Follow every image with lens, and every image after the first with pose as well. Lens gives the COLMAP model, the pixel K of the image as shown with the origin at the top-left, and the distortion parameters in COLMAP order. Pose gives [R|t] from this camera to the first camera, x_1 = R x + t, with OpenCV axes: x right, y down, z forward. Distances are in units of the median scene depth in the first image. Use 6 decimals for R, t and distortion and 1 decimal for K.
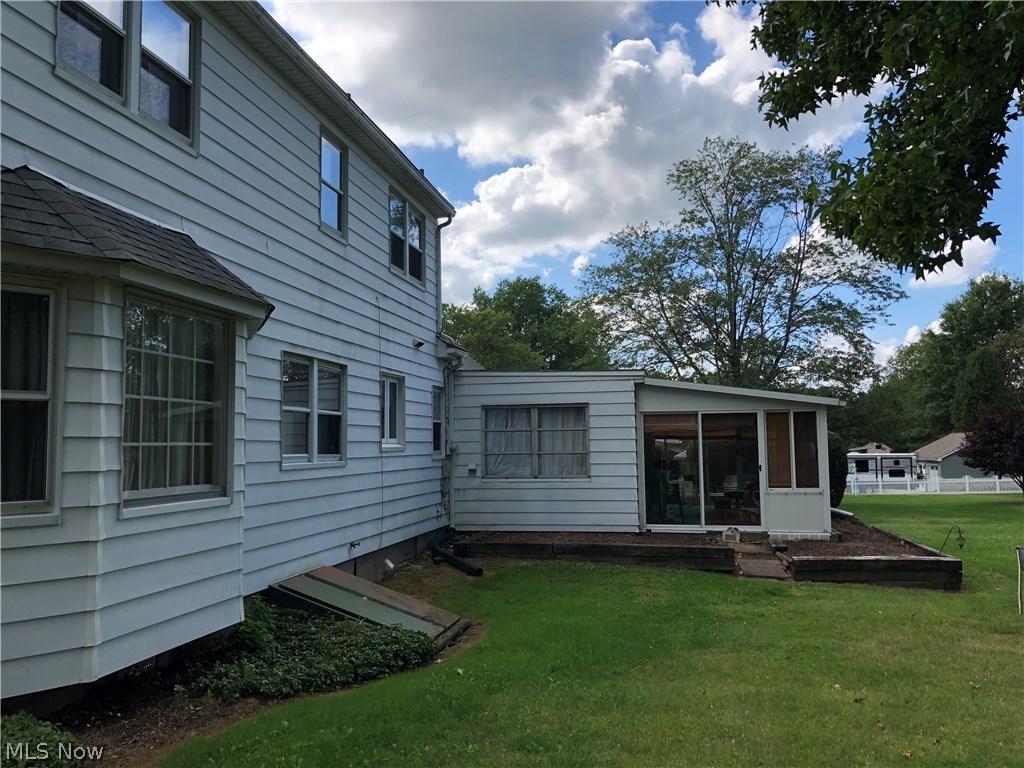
lens RADIAL K [[844.1, 0, 511.9], [0, 844.1, 383.0], [0, 0, 1]] dist [0.037147, -0.044667]
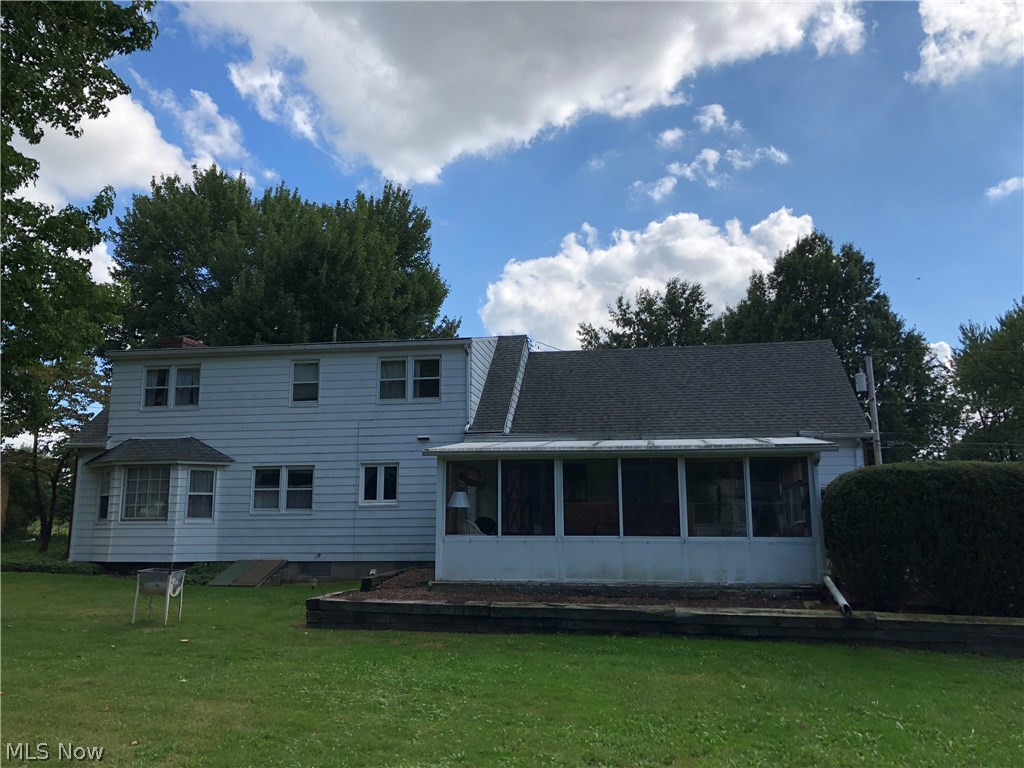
lens RADIAL K [[844.1, 0, 509.1], [0, 844.1, 384.8], [0, 0, 1]] dist [0.037147, -0.044667]
pose [[0.019467, -0.186178, -0.982323, 3.466622], [0.074977, 0.980015, -0.184254, 0.376767], [0.996995, -0.070065, 0.033037, 2.634892]]
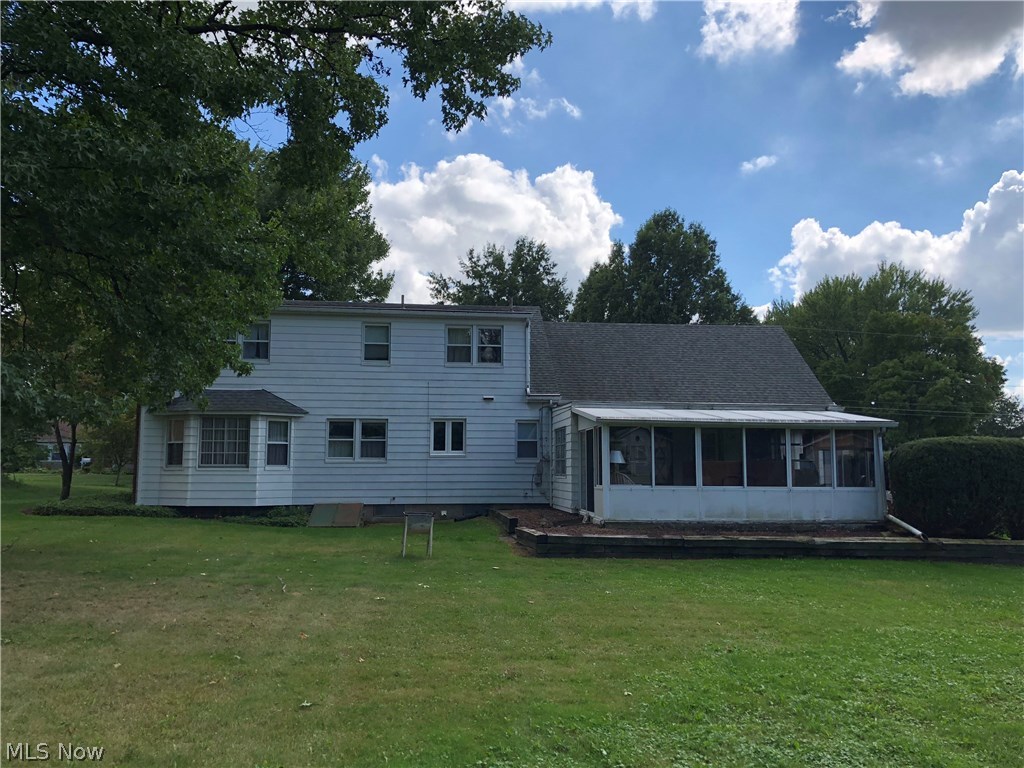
lens RADIAL K [[844.1, 0, 527.6], [0, 844.1, 395.1], [0, 0, 1]] dist [0.037147, -0.044667]
pose [[0.293154, -0.100930, -0.950723, 3.867890], [0.069823, 0.994017, -0.083996, 0.247563], [0.953512, -0.041759, 0.298447, 1.271635]]
